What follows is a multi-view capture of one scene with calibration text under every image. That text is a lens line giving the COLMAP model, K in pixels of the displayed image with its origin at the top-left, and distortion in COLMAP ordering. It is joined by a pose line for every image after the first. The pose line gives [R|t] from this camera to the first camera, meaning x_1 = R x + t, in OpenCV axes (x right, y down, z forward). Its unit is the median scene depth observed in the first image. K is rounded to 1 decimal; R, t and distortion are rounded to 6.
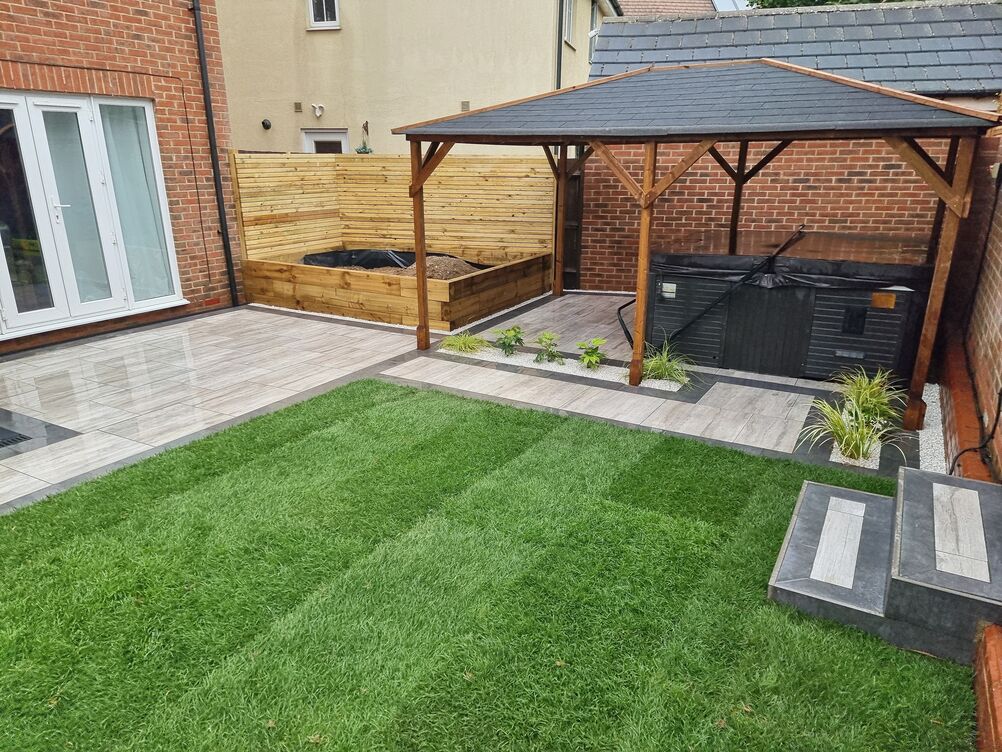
lens RADIAL K [[689.7, 0, 500.5], [0, 689.7, 386.4], [0, 0, 1]] dist [0.076221, -0.054949]
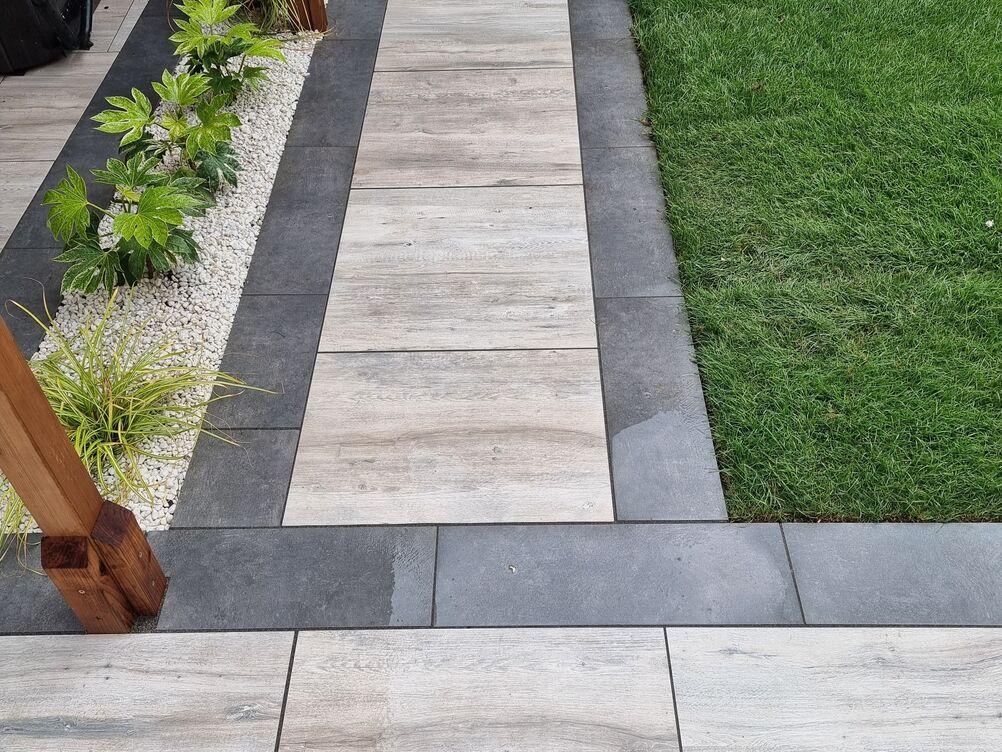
lens RADIAL K [[930.2, 0, 495.1], [0, 930.2, 386.3], [0, 0, 1]] dist [0.055333, 0.000000]
pose [[-0.491084, -0.623793, 0.608046, -0.216336], [0.301430, 0.533206, 0.790463, -0.197689], [-0.817299, 0.571466, -0.073819, 0.721464]]
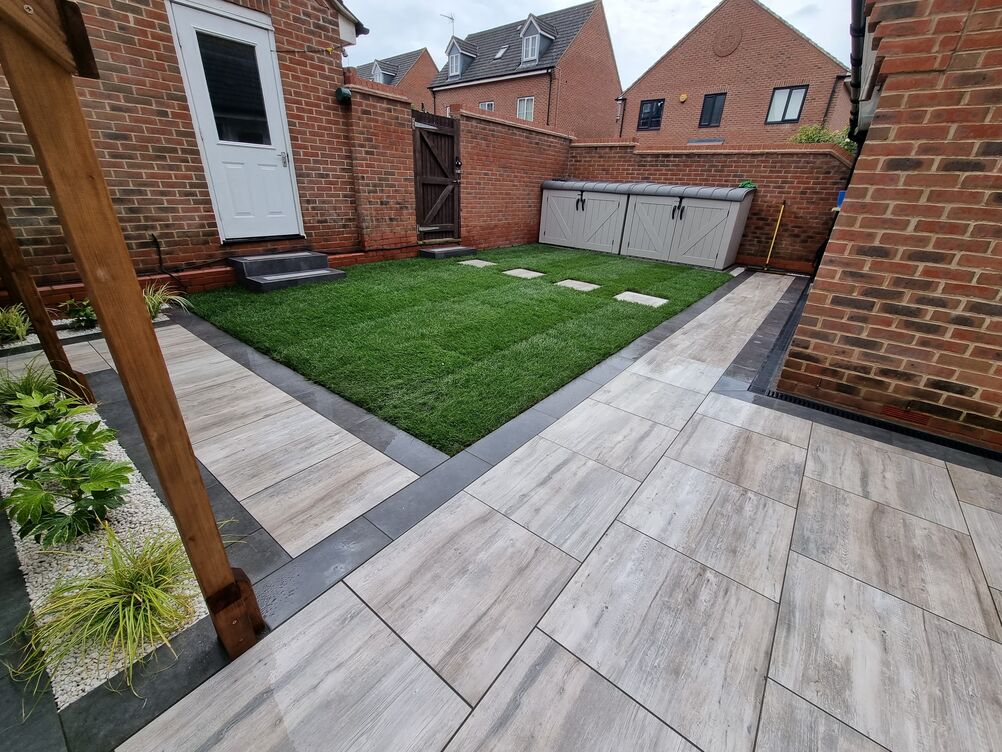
lens RADIAL K [[412.4, 0, 502.1], [0, 412.4, 376.7], [0, 0, 1]] dist [-0.000755, -0.000717]
pose [[-0.988917, -0.097974, 0.111557, -0.189935], [0.004983, 0.729046, 0.684446, -0.213599], [-0.148389, 0.677416, -0.720478, 0.824502]]
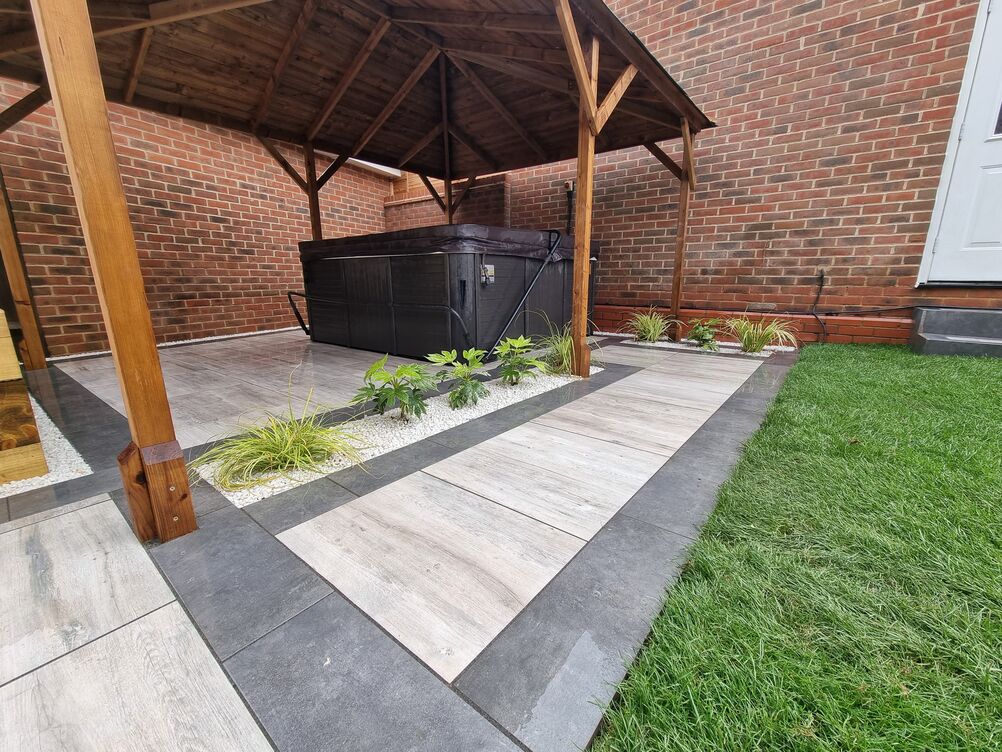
lens RADIAL K [[412.4, 0, 502.7], [0, 412.4, 377.7], [0, 0, 1]] dist [-0.000755, -0.000717]
pose [[0.150038, -0.234914, 0.960367, -0.182308], [0.313605, 0.932509, 0.179105, -0.076773], [-0.937625, 0.274303, 0.213582, 0.661139]]
